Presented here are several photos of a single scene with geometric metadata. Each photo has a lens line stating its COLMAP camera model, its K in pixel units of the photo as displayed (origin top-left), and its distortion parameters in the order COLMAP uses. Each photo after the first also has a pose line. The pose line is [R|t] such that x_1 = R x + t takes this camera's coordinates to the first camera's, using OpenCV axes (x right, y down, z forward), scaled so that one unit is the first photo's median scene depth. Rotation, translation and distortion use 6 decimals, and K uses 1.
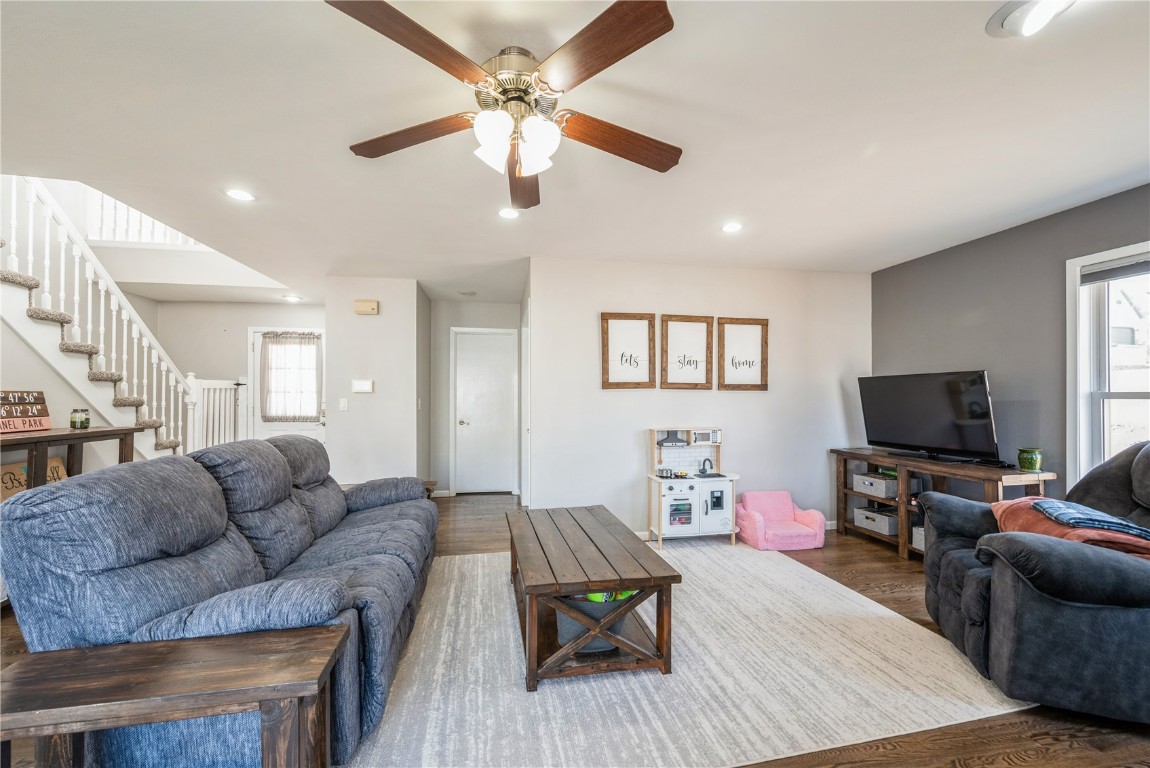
lens RADIAL K [[440.6, 0, 574.1], [0, 440.6, 395.6], [0, 0, 1]] dist [0.000978, 0.000138]
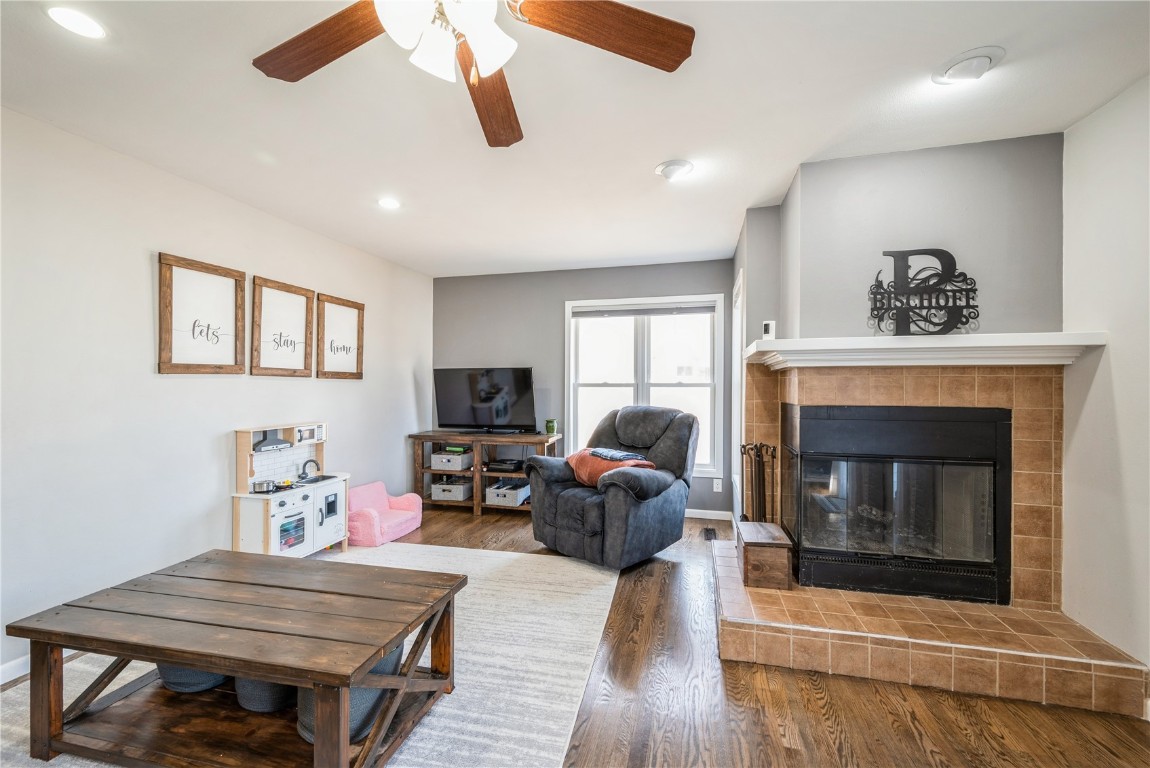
lens RADIAL K [[447.9, 0, 576.9], [0, 447.9, 387.0], [0, 0, 1]] dist [0.000850, -0.000033]
pose [[0.440384, -0.002459, 0.897806, -0.243581], [-0.002886, 0.999987, 0.004155, -0.000169], [-0.897805, -0.004420, 0.440372, 0.175982]]
